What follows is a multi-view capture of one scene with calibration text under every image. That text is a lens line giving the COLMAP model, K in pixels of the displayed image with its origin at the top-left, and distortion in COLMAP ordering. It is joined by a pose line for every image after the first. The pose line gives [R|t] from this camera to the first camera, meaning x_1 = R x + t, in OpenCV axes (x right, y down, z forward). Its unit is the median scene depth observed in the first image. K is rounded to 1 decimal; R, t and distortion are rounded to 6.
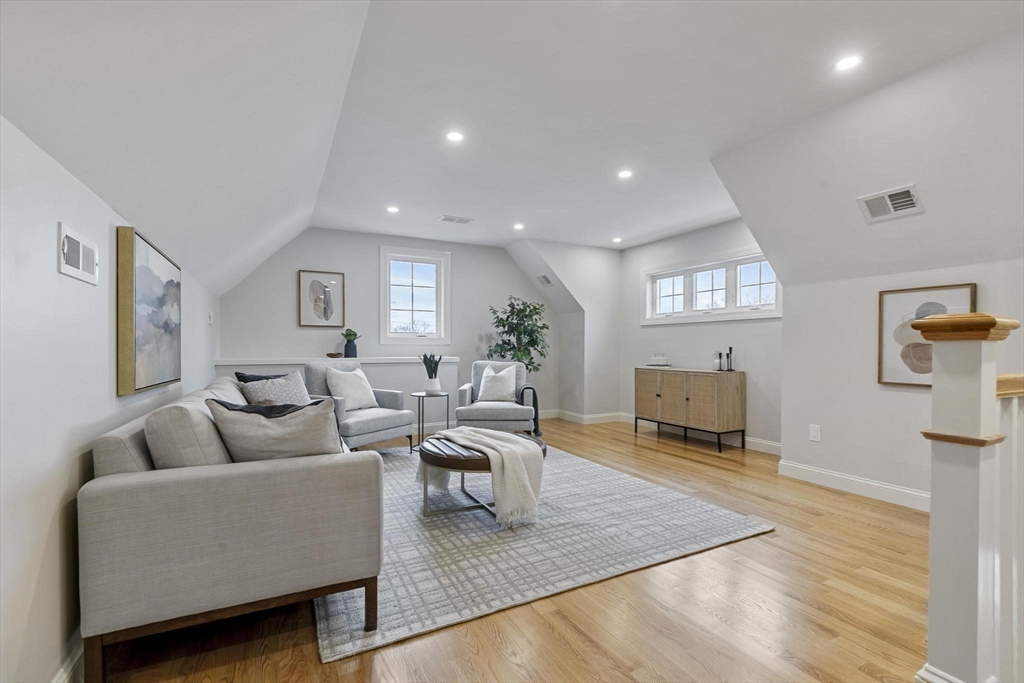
lens RADIAL K [[457.1, 0, 513.4], [0, 457.1, 355.3], [0, 0, 1]] dist [0.001984, 0.000862]
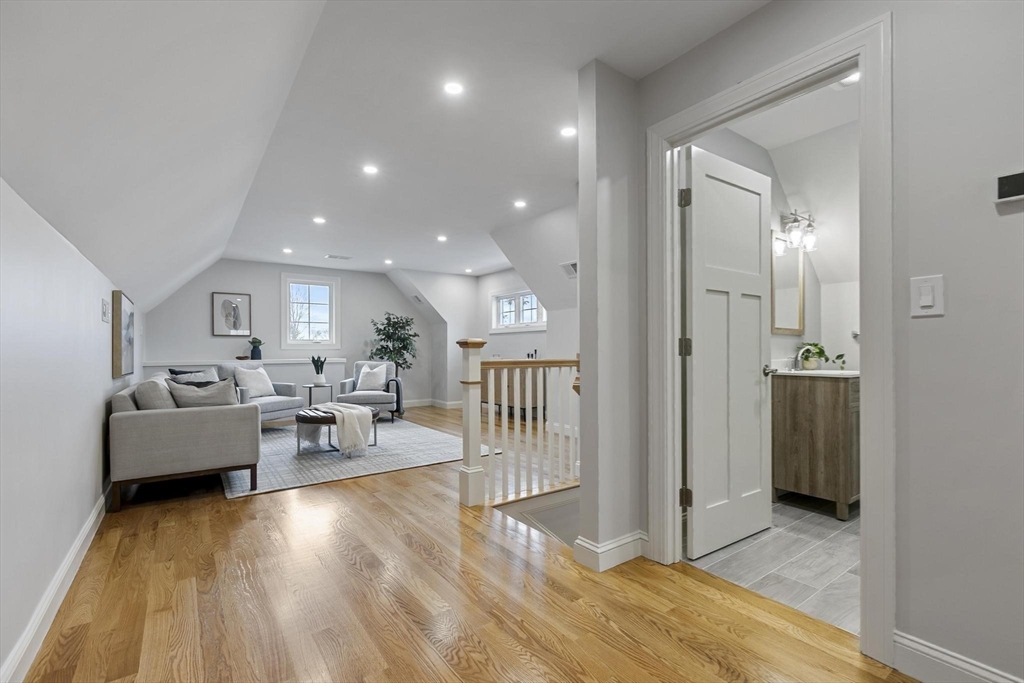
lens RADIAL K [[457.1, 0, 512.8], [0, 457.1, 351.5], [0, 0, 1]] dist [0.001984, 0.000862]
pose [[0.989301, -0.007518, 0.145693, 0.193492], [0.009639, 0.999858, -0.013857, 0.007431], [-0.145568, 0.015113, 0.989233, -0.428360]]
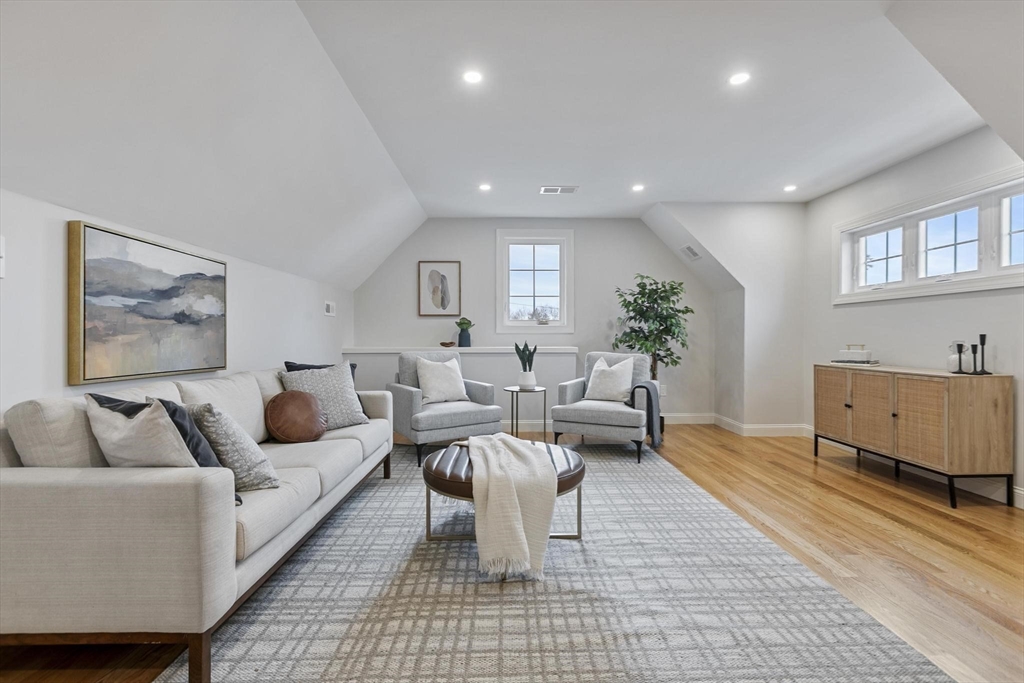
lens RADIAL K [[457.1, 0, 514.9], [0, 457.1, 340.7], [0, 0, 1]] dist [0.001984, 0.000862]
pose [[0.900355, 0.001689, -0.435153, 0.184051], [-0.004575, 0.999974, -0.005585, -0.003758], [0.435132, 0.007019, 0.900339, 0.188055]]
